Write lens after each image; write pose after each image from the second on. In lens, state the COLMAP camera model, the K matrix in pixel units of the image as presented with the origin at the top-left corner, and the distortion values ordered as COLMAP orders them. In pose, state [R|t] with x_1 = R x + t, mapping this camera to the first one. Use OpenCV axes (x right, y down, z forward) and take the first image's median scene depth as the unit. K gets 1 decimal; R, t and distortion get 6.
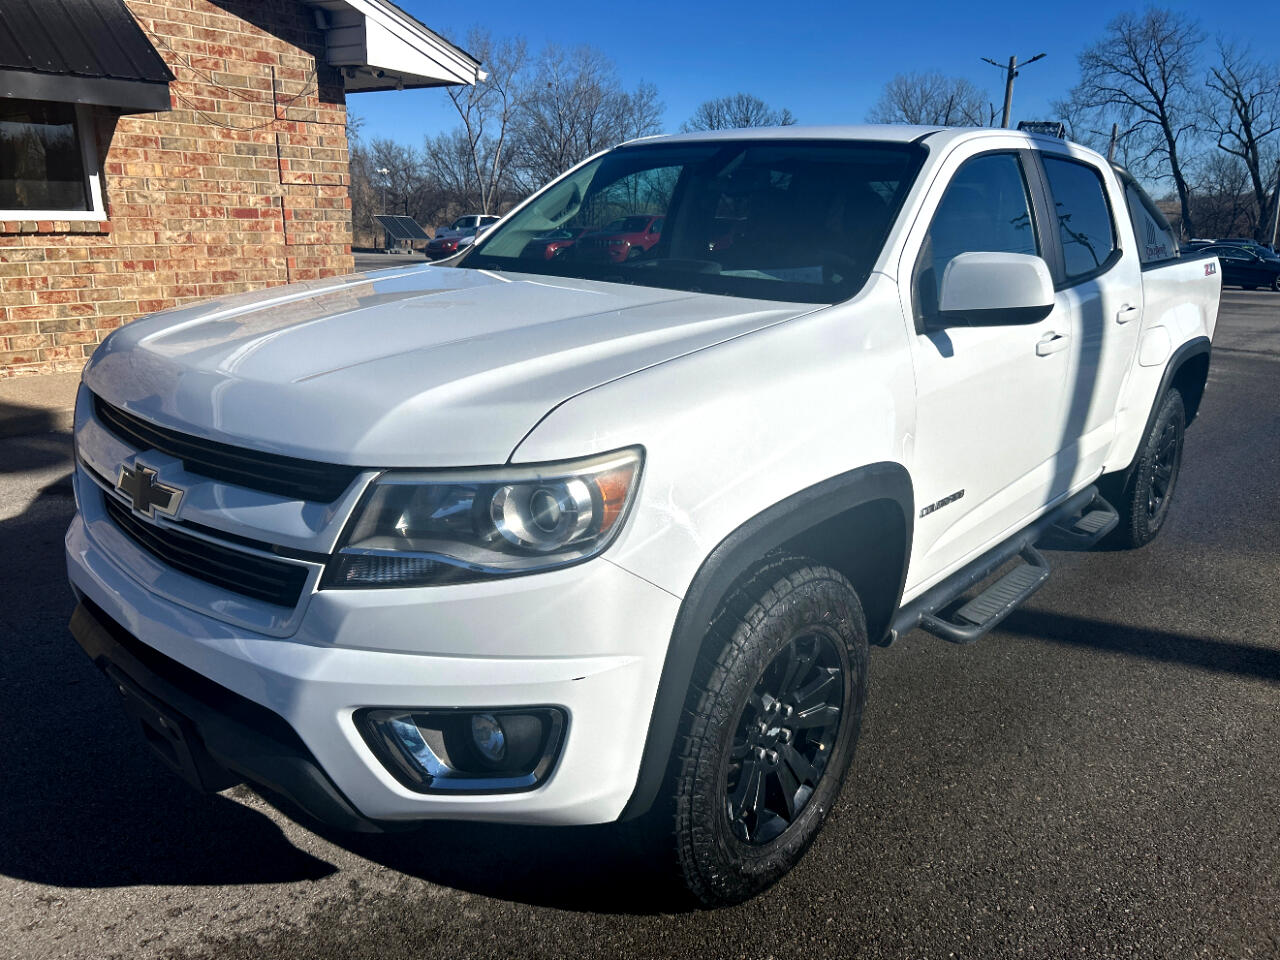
lens RADIAL K [[987.1, 0, 651.2], [0, 987.1, 477.9], [0, 0, 1]] dist [0.037359, -0.039362]
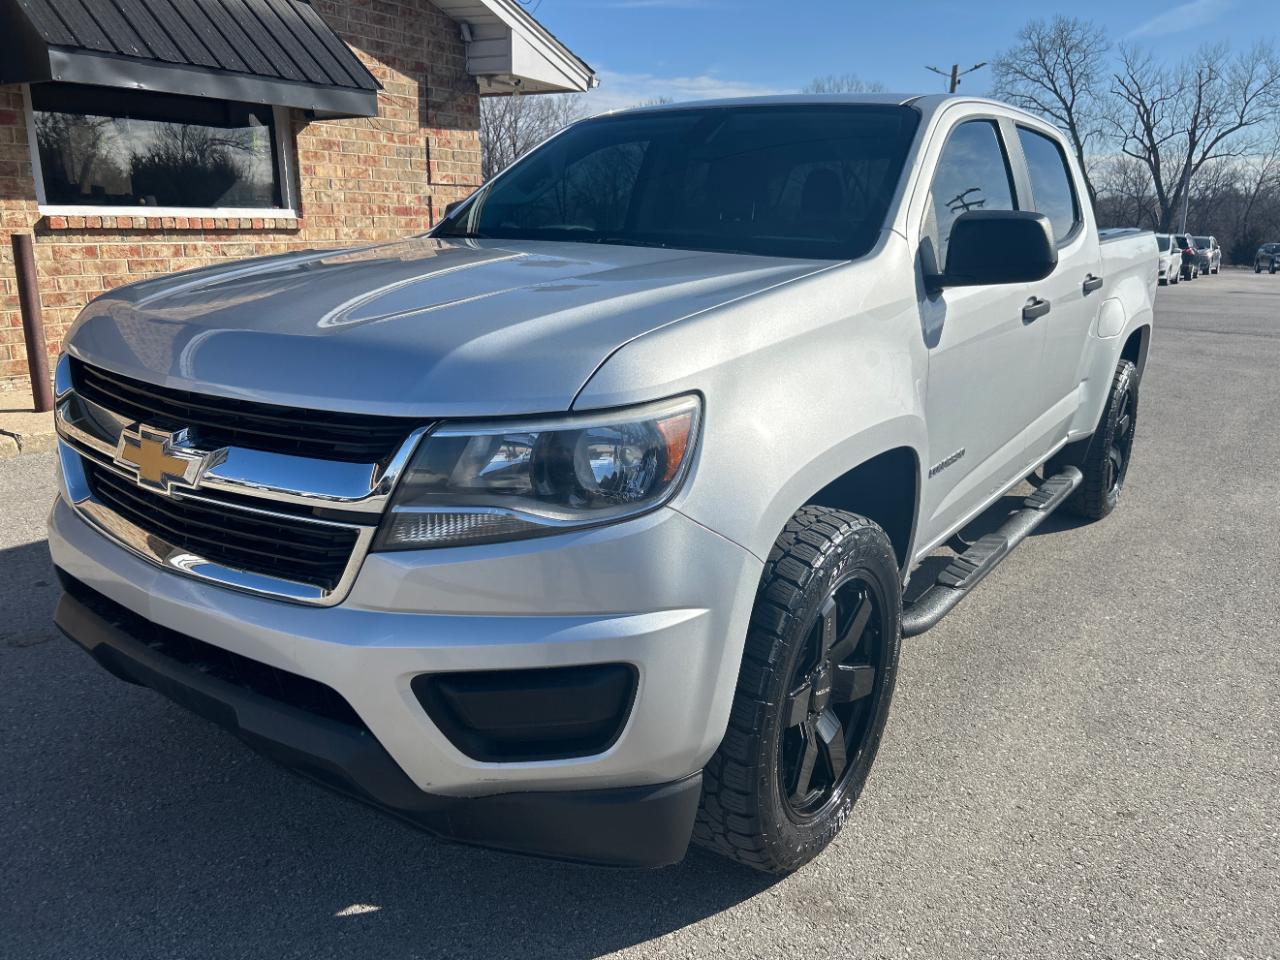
lens RADIAL K [[987.1, 0, 643.1], [0, 987.1, 488.1], [0, 0, 1]] dist [0.037359, -0.039362]
pose [[0.996711, -0.026107, 0.076714, -0.227476], [0.025696, 0.999650, 0.006329, 0.033043], [-0.076852, -0.004336, 0.997033, -0.092901]]
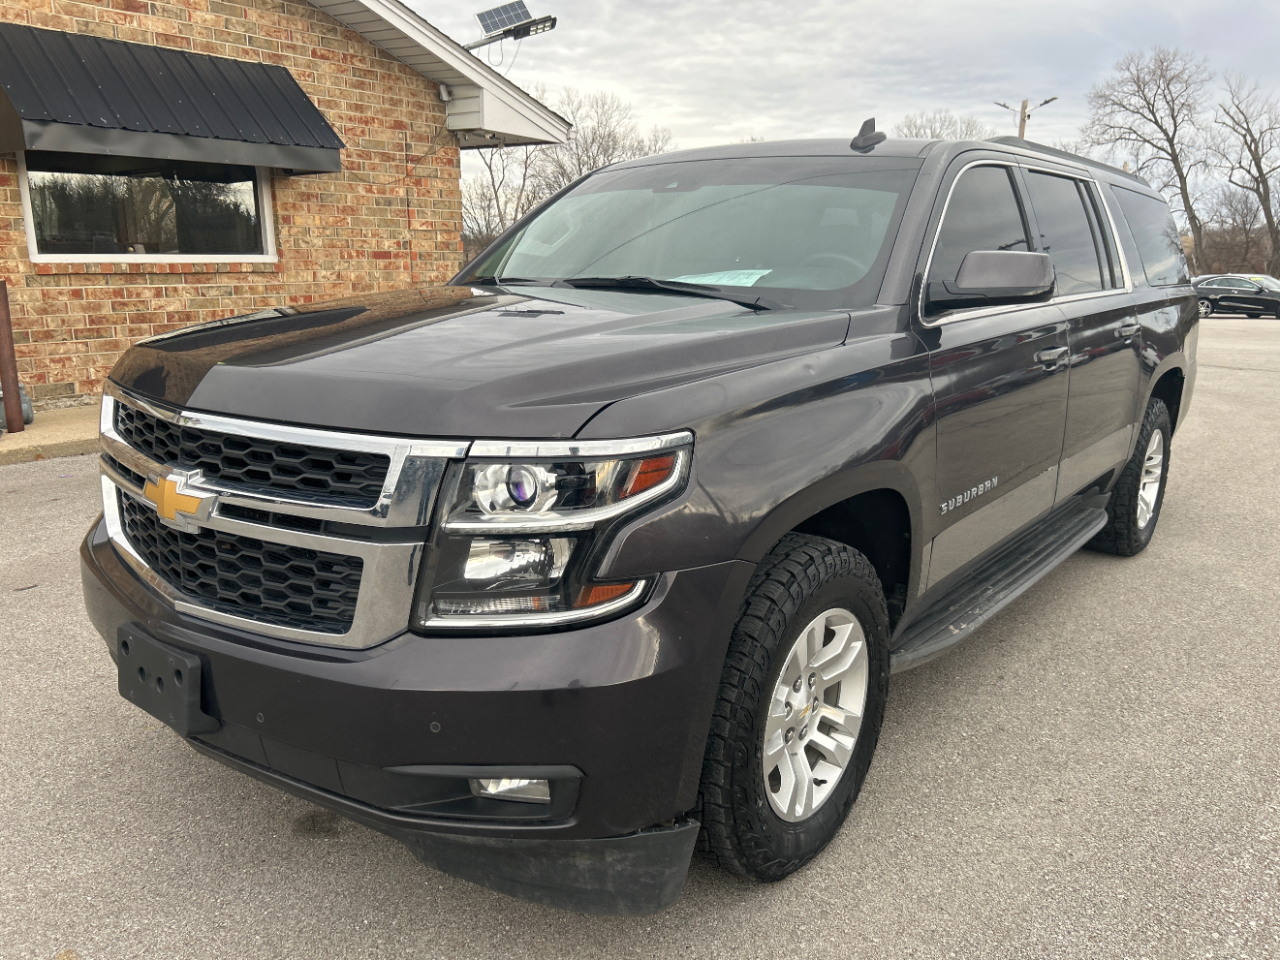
lens RADIAL K [[987.1, 0, 638.7], [0, 987.1, 480.8], [0, 0, 1]] dist [0.037359, -0.039362]
pose [[0.999657, -0.007139, -0.025183, -0.071436], [0.006217, 0.999315, -0.036488, 0.044423], [0.025426, 0.036319, 0.999017, -0.152354]]
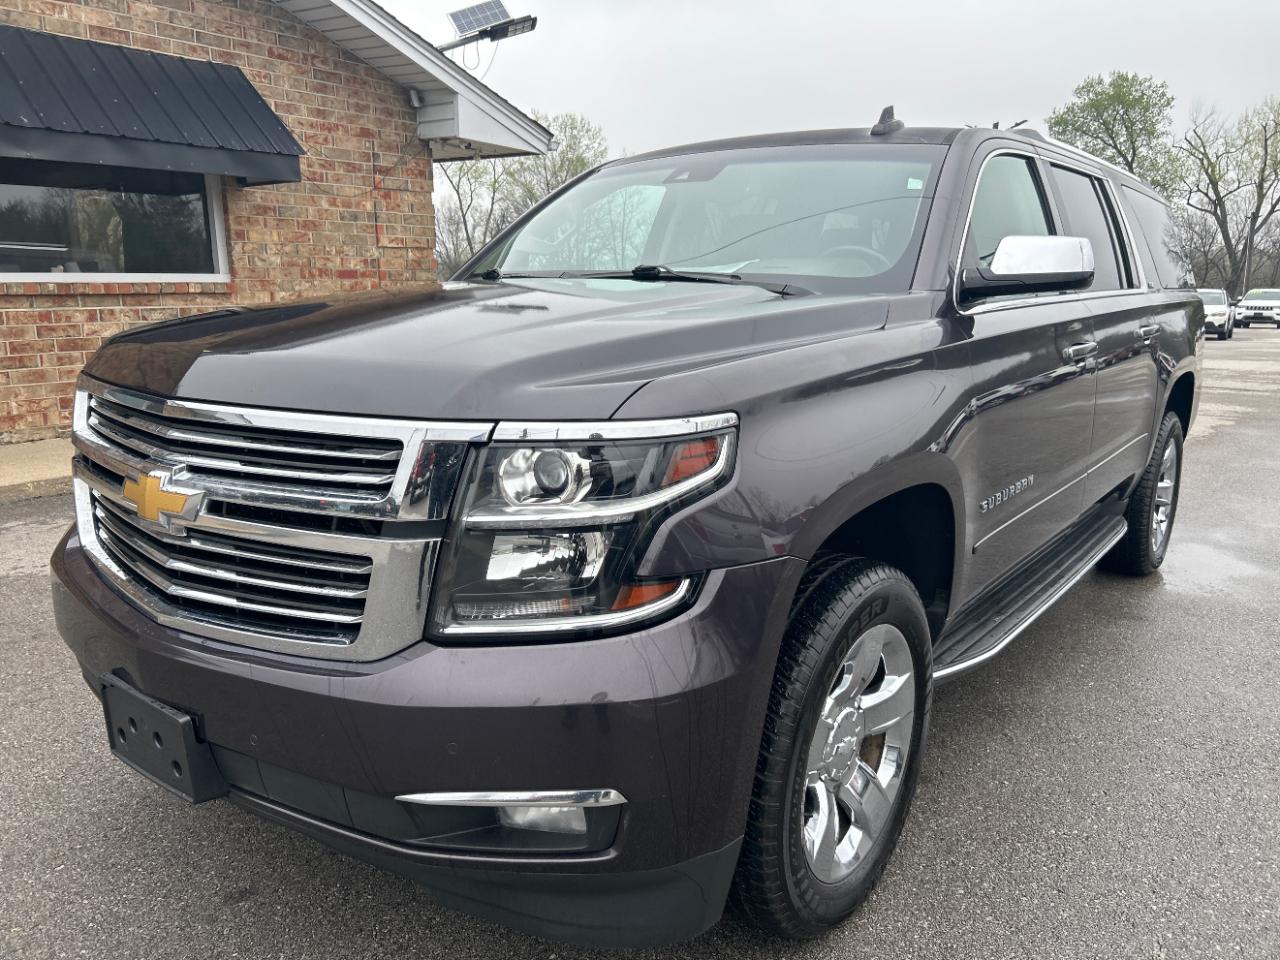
lens RADIAL K [[987.1, 0, 645.8], [0, 987.1, 478.3], [0, 0, 1]] dist [0.037359, -0.039362]
pose [[0.999741, -0.018754, 0.012880, -0.097728], [0.019506, 0.997950, -0.060951, 0.024865], [-0.011711, 0.061186, 0.998058, -0.059931]]
